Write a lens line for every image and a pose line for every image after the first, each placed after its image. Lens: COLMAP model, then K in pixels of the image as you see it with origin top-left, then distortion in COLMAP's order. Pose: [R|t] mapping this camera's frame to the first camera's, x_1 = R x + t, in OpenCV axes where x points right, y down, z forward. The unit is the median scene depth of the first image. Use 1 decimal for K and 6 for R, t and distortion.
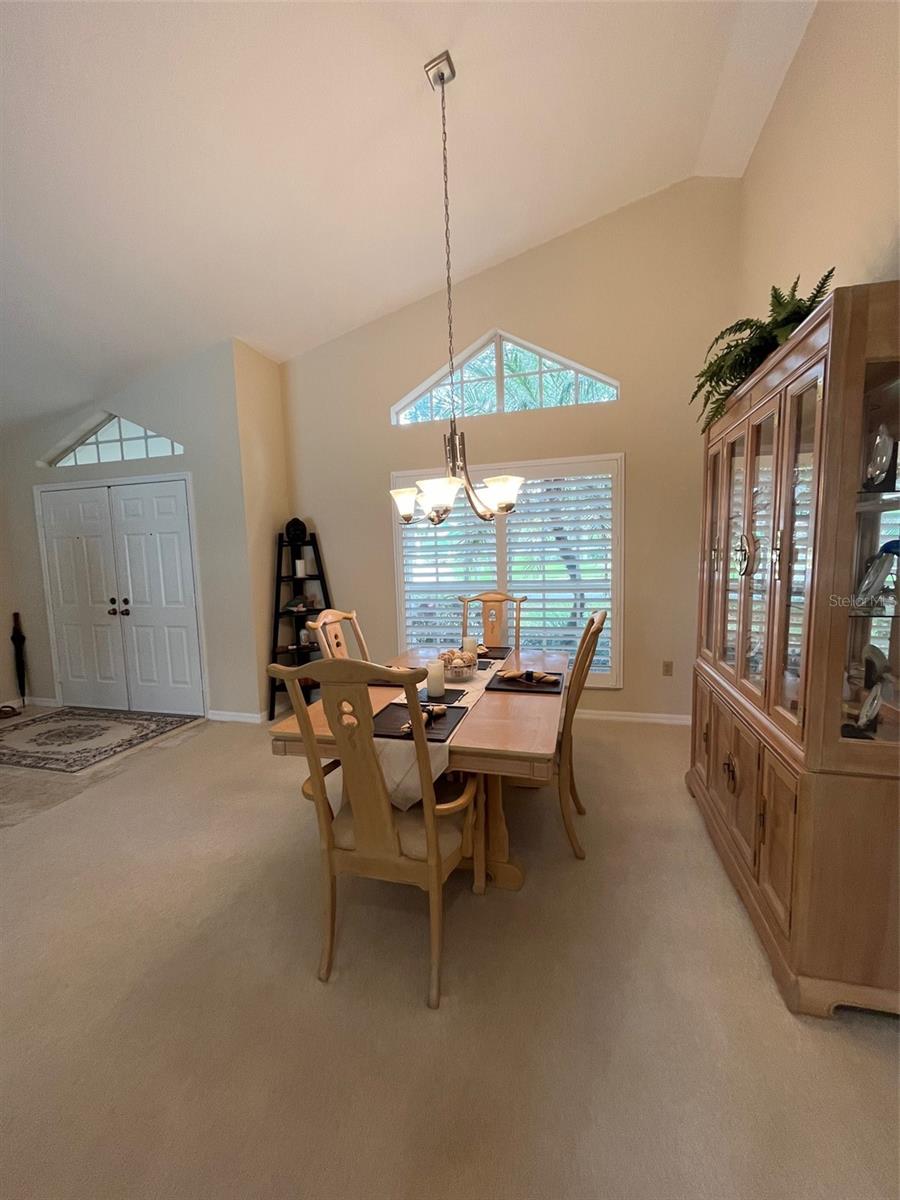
lens RADIAL K [[482.2, 0, 451.6], [0, 482.2, 604.7], [0, 0, 1]] dist [-0.003040, 0.000599]
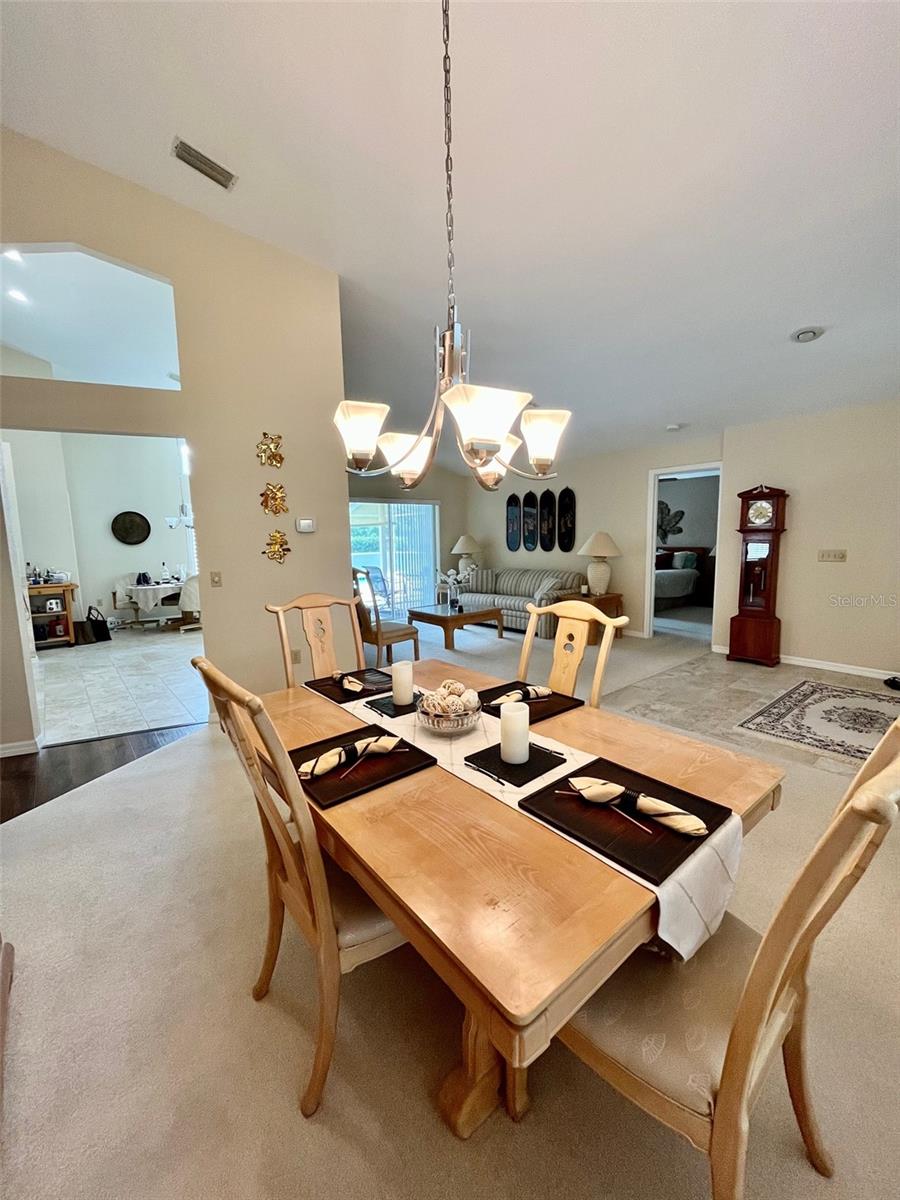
lens RADIAL K [[482.2, 0, 450.0], [0, 482.2, 598.3], [0, 0, 1]] dist [-0.003040, 0.000599]
pose [[-0.581796, 0.148318, -0.799697, 0.437186], [-0.048448, 0.975166, 0.216110, -0.138048], [0.811890, 0.164476, -0.560162, 1.159803]]
